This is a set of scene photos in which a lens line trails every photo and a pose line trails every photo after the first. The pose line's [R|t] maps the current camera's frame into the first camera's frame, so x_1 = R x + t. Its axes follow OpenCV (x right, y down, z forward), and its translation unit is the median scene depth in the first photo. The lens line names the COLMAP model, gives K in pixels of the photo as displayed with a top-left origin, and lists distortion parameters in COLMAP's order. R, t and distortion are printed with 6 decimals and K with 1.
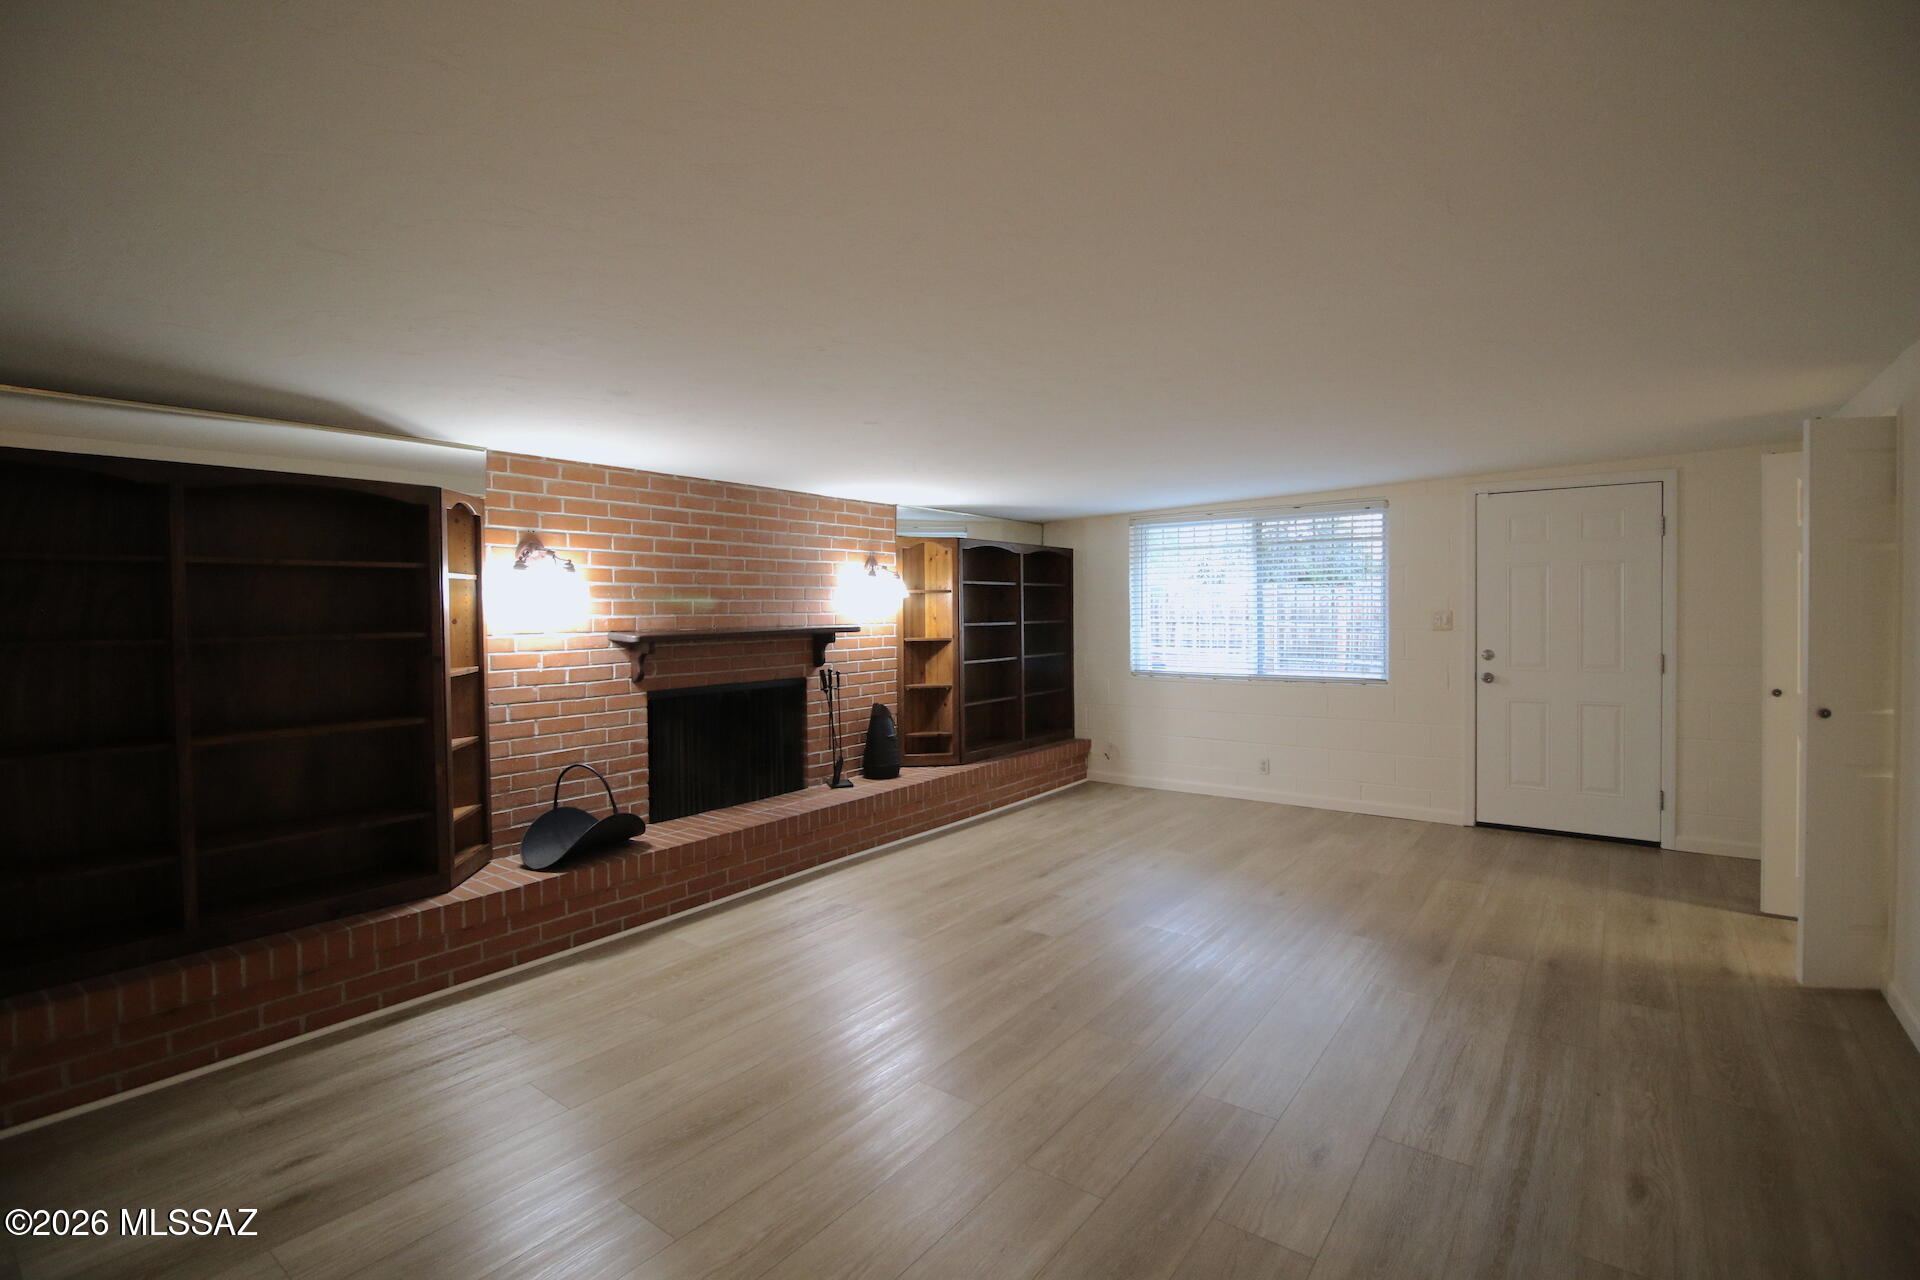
lens RADIAL K [[883.5, 0, 967.7], [0, 883.5, 630.1], [0, 0, 1]] dist [0.000307, -0.012908]
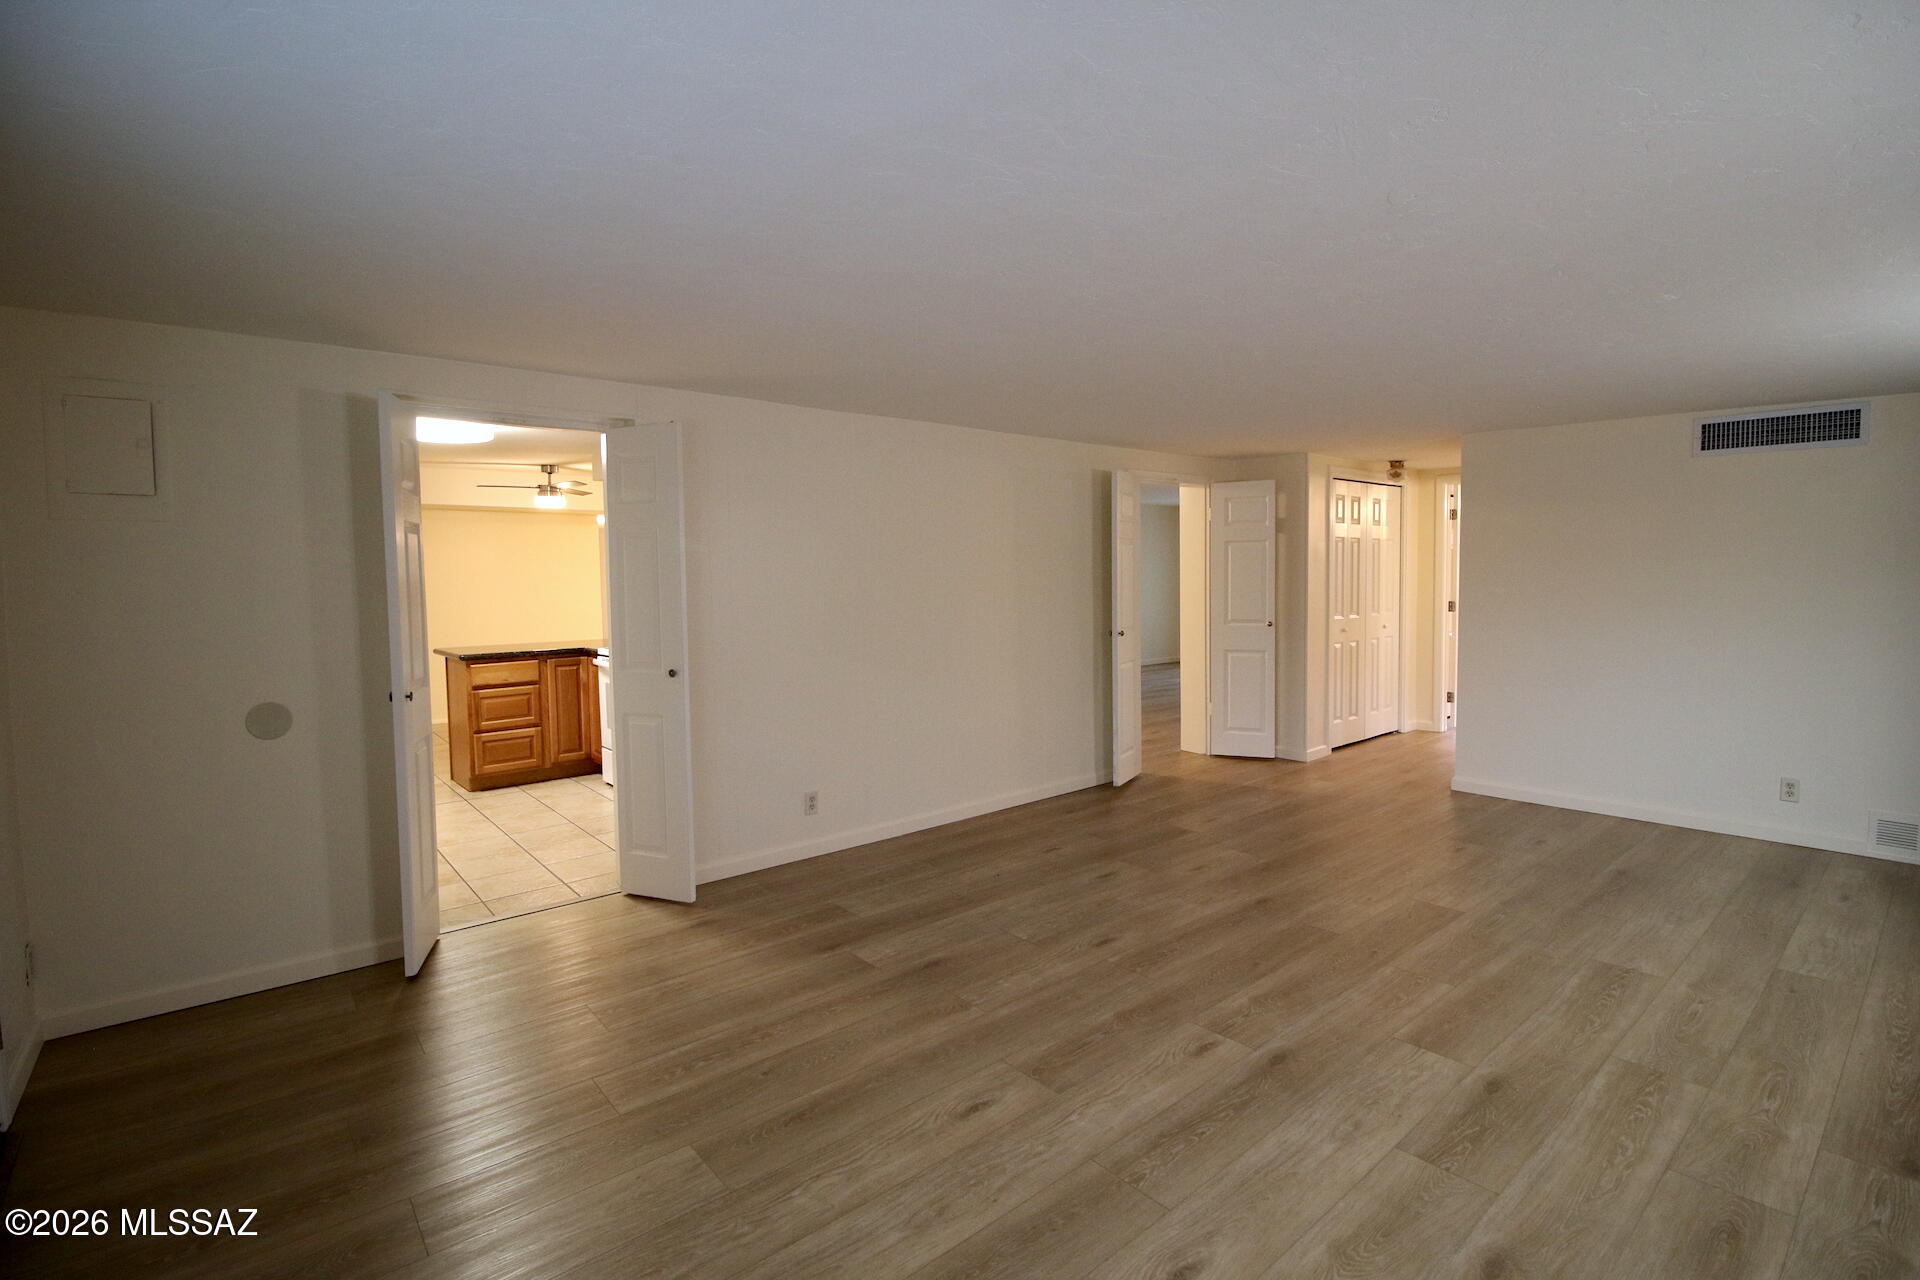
lens RADIAL K [[883.5, 0, 967.7], [0, 883.5, 630.1], [0, 0, 1]] dist [0.000307, -0.012908]
pose [[-0.973927, 0.006919, 0.226754, 0.284602], [0.026211, 0.996273, 0.082179, -0.043046], [-0.225340, 0.085980, -0.970479, 1.815006]]
